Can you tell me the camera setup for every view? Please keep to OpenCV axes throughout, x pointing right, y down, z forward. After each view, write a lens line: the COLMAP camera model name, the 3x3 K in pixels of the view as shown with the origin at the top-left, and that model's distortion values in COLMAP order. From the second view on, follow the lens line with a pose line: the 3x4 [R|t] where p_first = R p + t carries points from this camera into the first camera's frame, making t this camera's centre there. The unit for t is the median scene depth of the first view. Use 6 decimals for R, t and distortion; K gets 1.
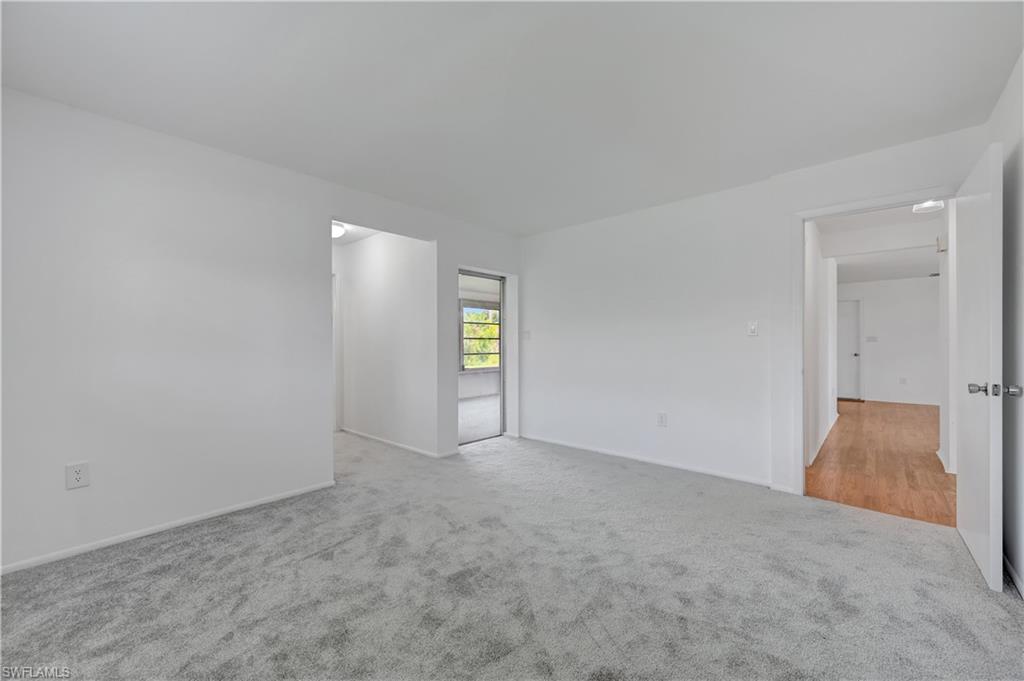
lens RADIAL K [[405.8, 0, 518.2], [0, 405.8, 344.2], [0, 0, 1]] dist [0.000173, 0.000363]
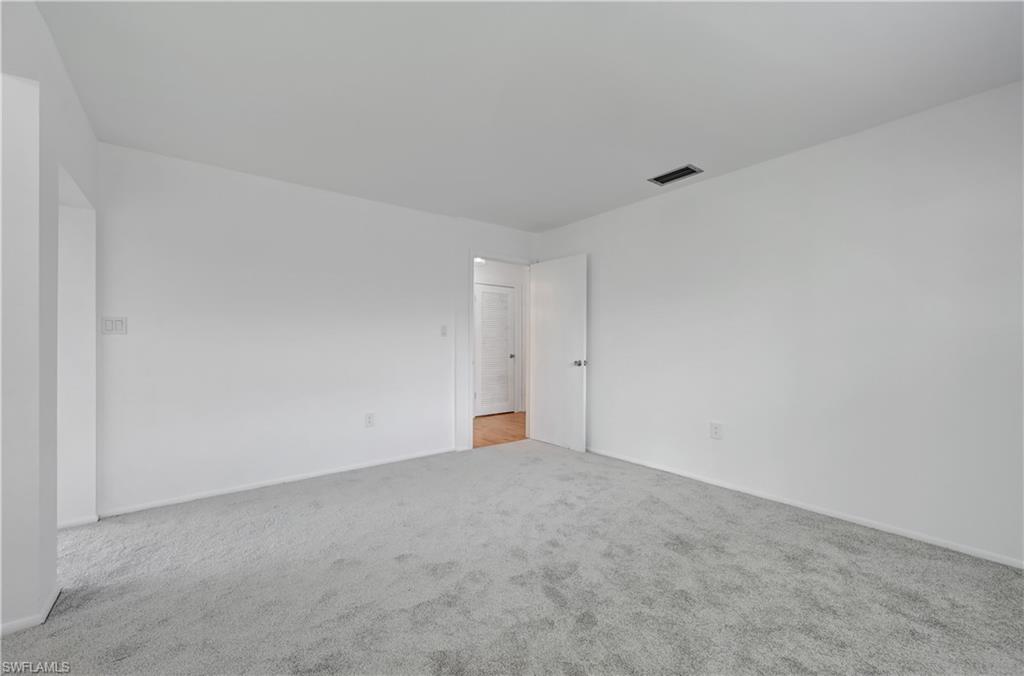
lens RADIAL K [[405.8, 0, 517.9], [0, 405.8, 339.9], [0, 0, 1]] dist [0.000173, 0.000363]
pose [[0.166906, 0.010392, 0.985918, -0.553789], [-0.001326, 0.999946, -0.010315, 0.003557], [-0.985972, 0.000414, 0.166910, 0.492527]]
